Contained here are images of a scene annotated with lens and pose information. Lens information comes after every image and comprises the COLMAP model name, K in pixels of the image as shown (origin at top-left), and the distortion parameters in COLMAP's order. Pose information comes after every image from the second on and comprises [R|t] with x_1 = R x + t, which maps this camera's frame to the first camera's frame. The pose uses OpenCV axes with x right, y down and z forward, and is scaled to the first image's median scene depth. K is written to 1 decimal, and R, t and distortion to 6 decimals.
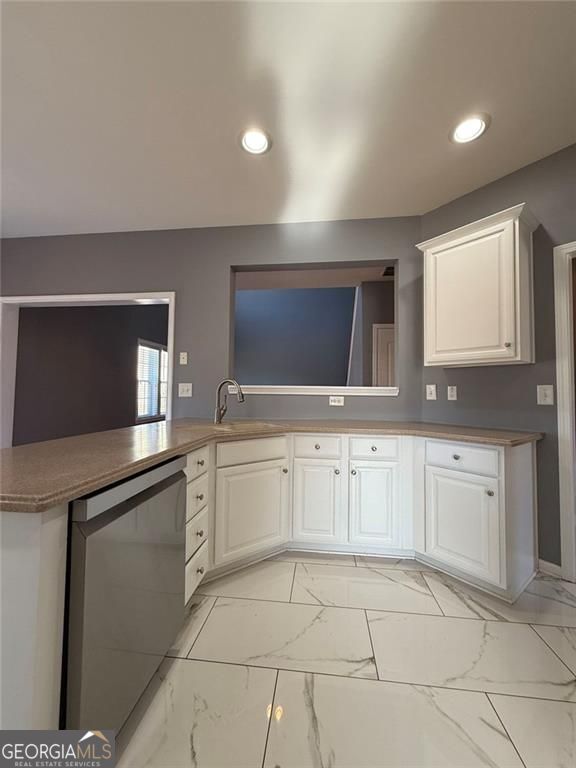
lens RADIAL K [[306.7, 0, 287.8], [0, 306.7, 383.1], [0, 0, 1]] dist [-0.000502, -0.000255]
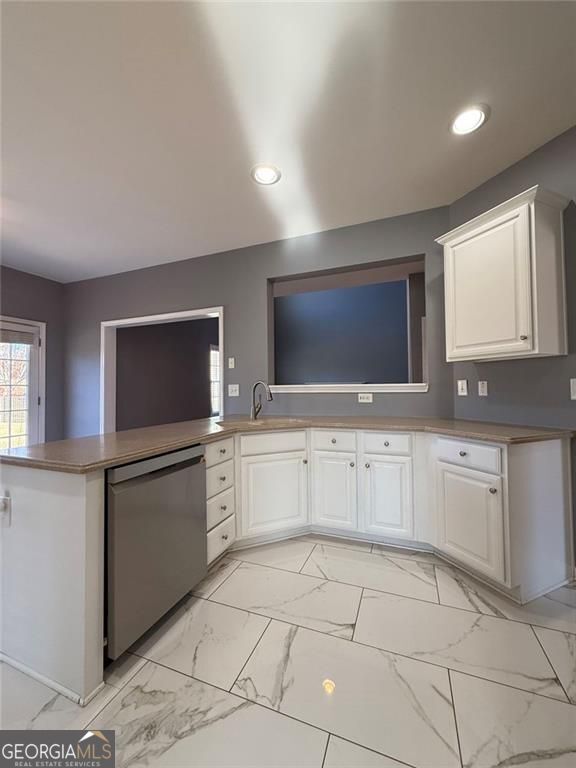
lens RADIAL K [[306.7, 0, 286.9], [0, 306.7, 383.1], [0, 0, 1]] dist [-0.000502, -0.000255]
pose [[0.966040, -0.027185, -0.256957, 0.241973], [0.031044, 0.999458, 0.010970, -0.016940], [0.256520, -0.018574, 0.966360, -0.105117]]
